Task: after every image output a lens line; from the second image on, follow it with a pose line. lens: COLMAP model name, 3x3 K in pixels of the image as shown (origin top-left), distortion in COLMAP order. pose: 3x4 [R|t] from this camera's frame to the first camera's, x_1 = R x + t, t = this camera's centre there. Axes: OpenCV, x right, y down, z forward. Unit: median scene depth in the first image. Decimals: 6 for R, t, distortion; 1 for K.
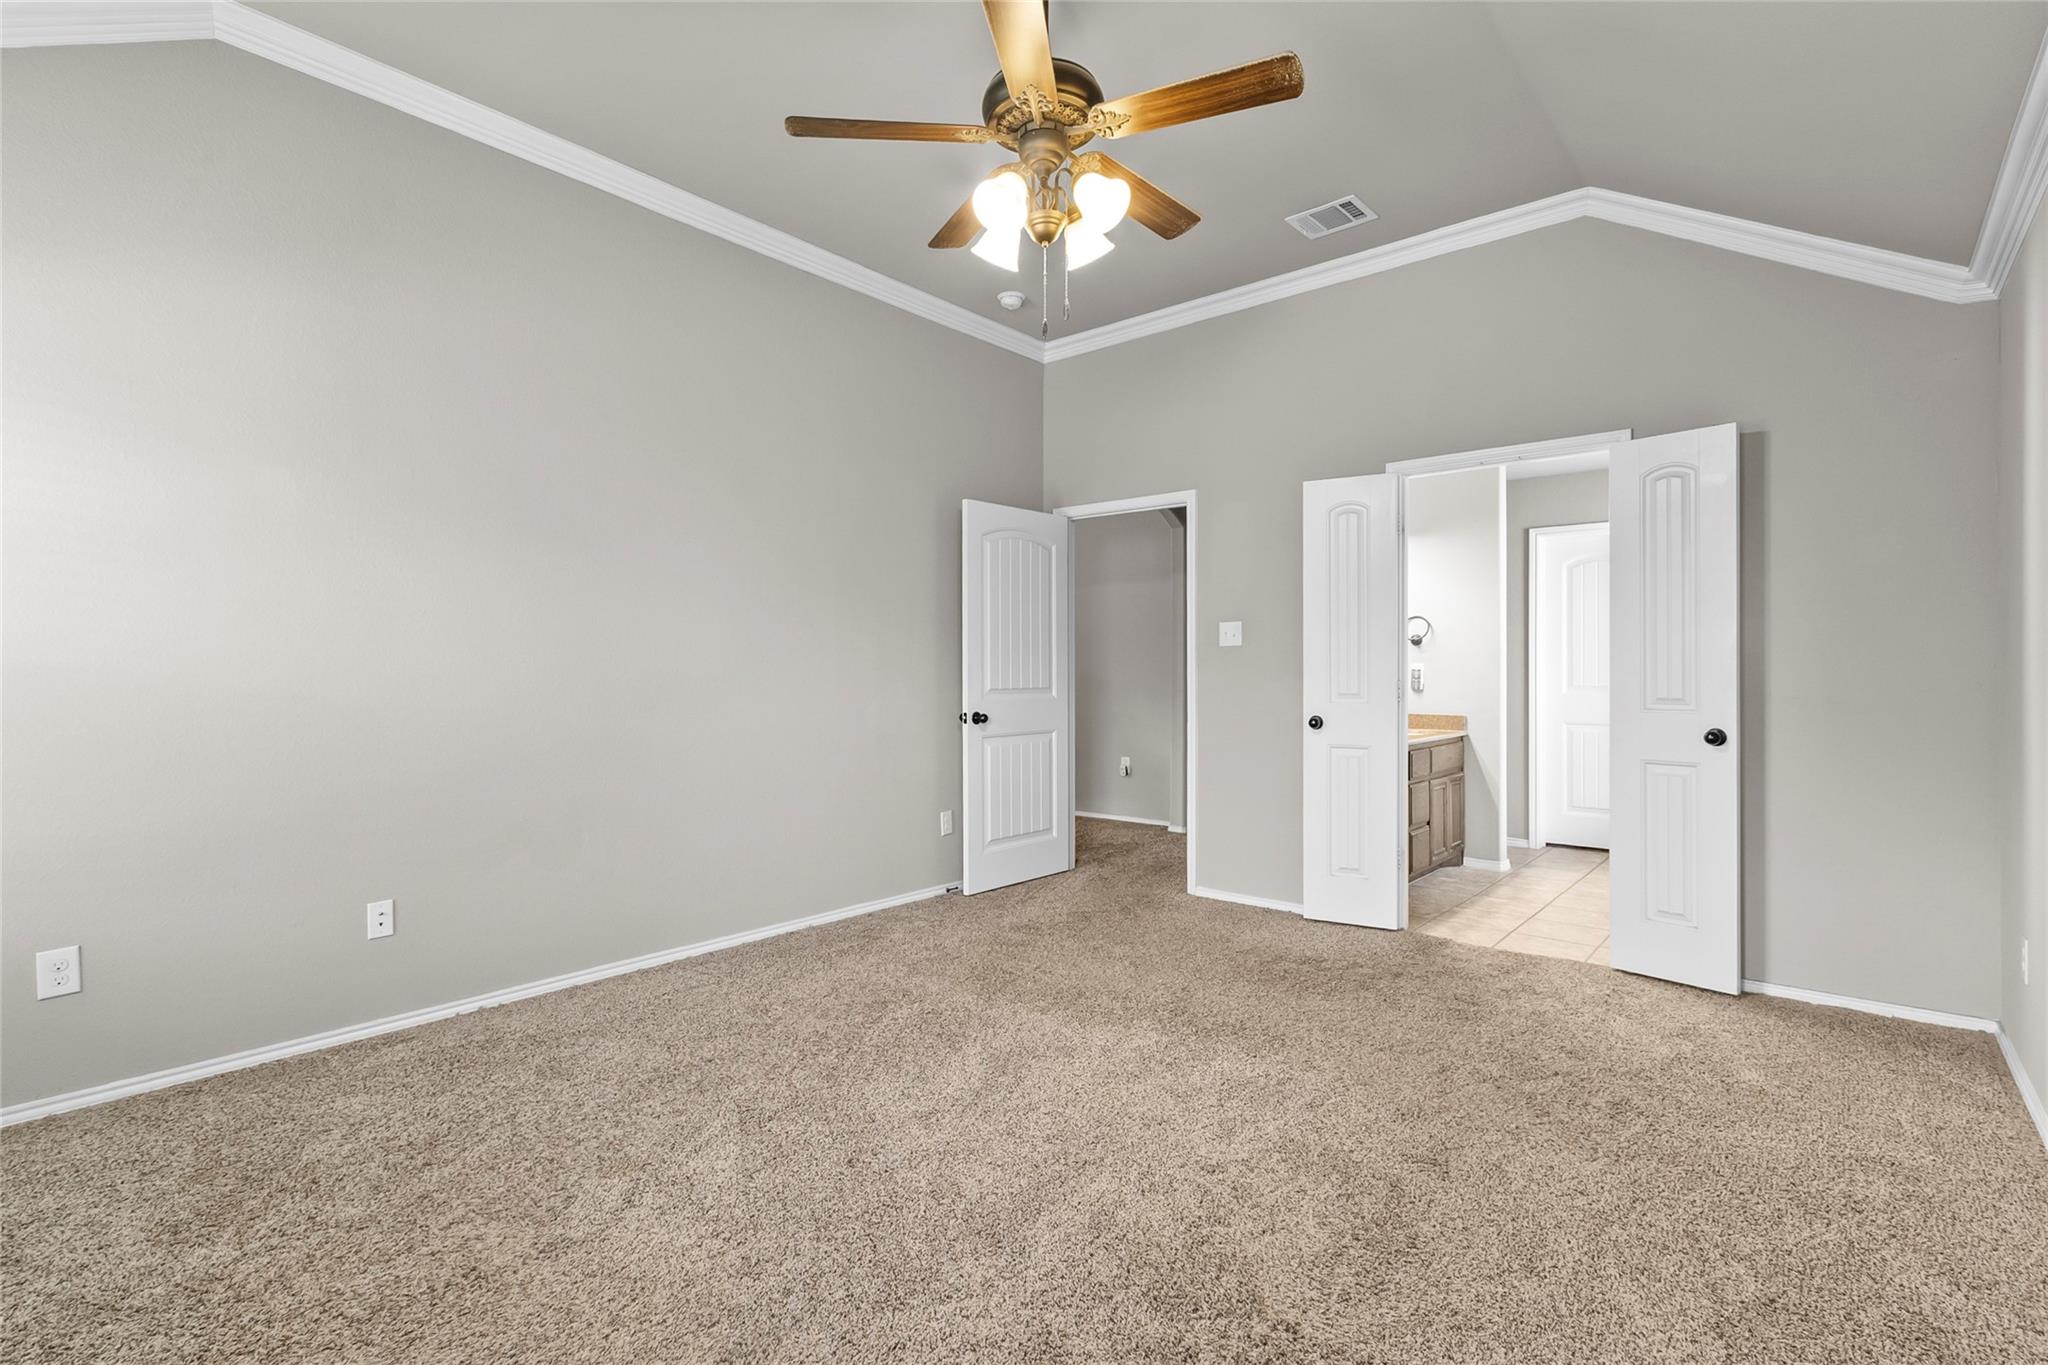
lens RADIAL K [[942.1, 0, 1025.1], [0, 942.1, 690.0], [0, 0, 1]] dist [0.009789, -0.001950]
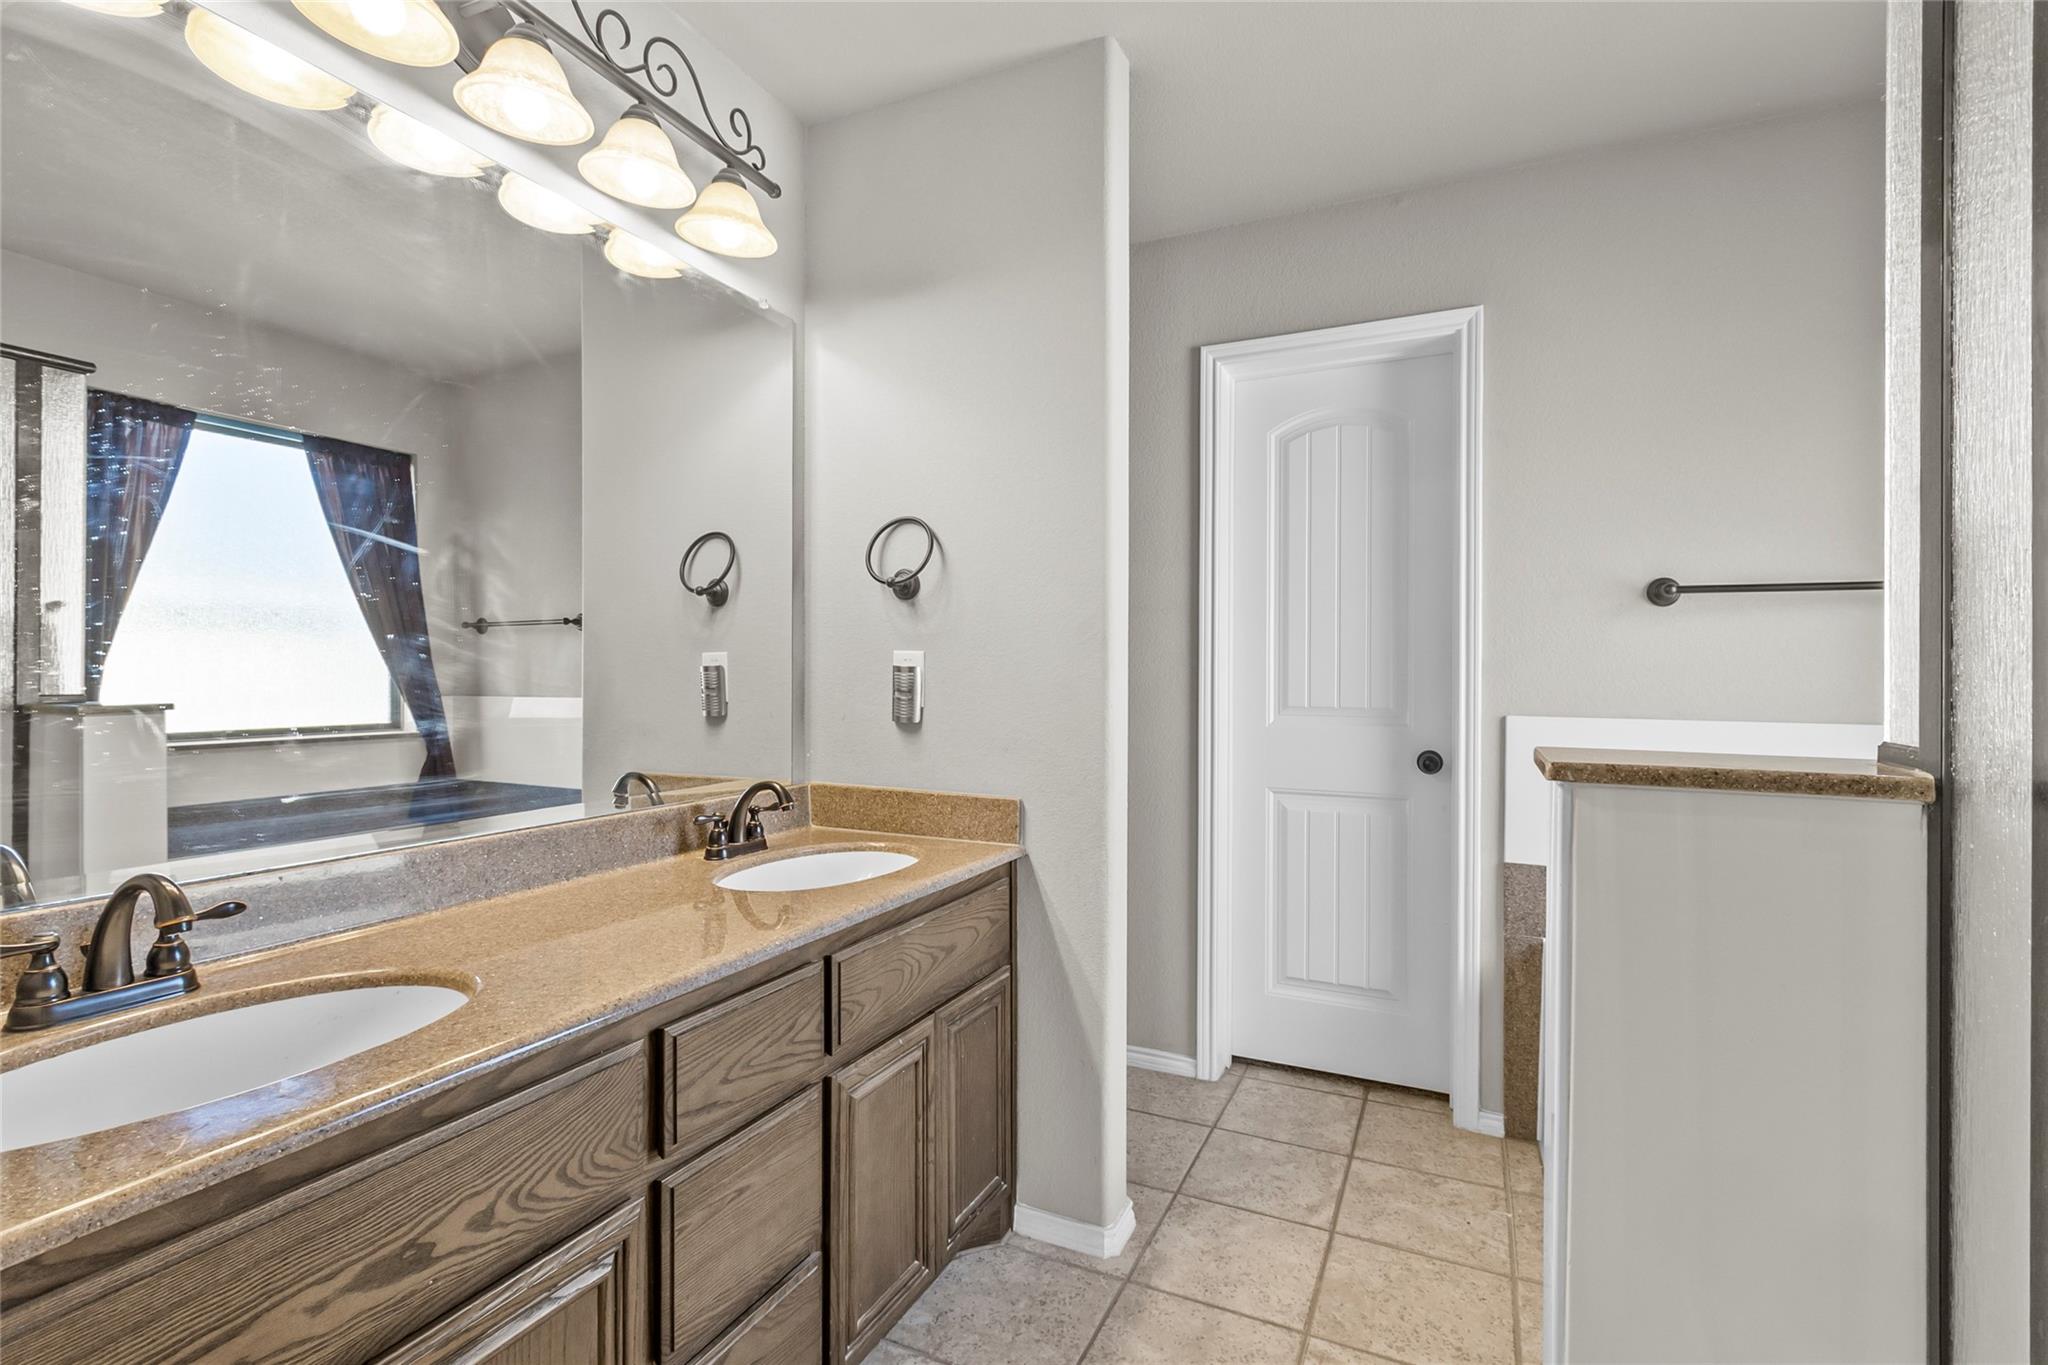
lens RADIAL K [[942.1, 0, 1025.1], [0, 942.1, 690.0], [0, 0, 1]] dist [0.009789, -0.001950]
pose [[0.963768, 0.007547, 0.266635, 0.355795], [-0.006772, 0.999970, -0.003829, -0.011427], [-0.266656, 0.001884, 0.963790, 0.629208]]
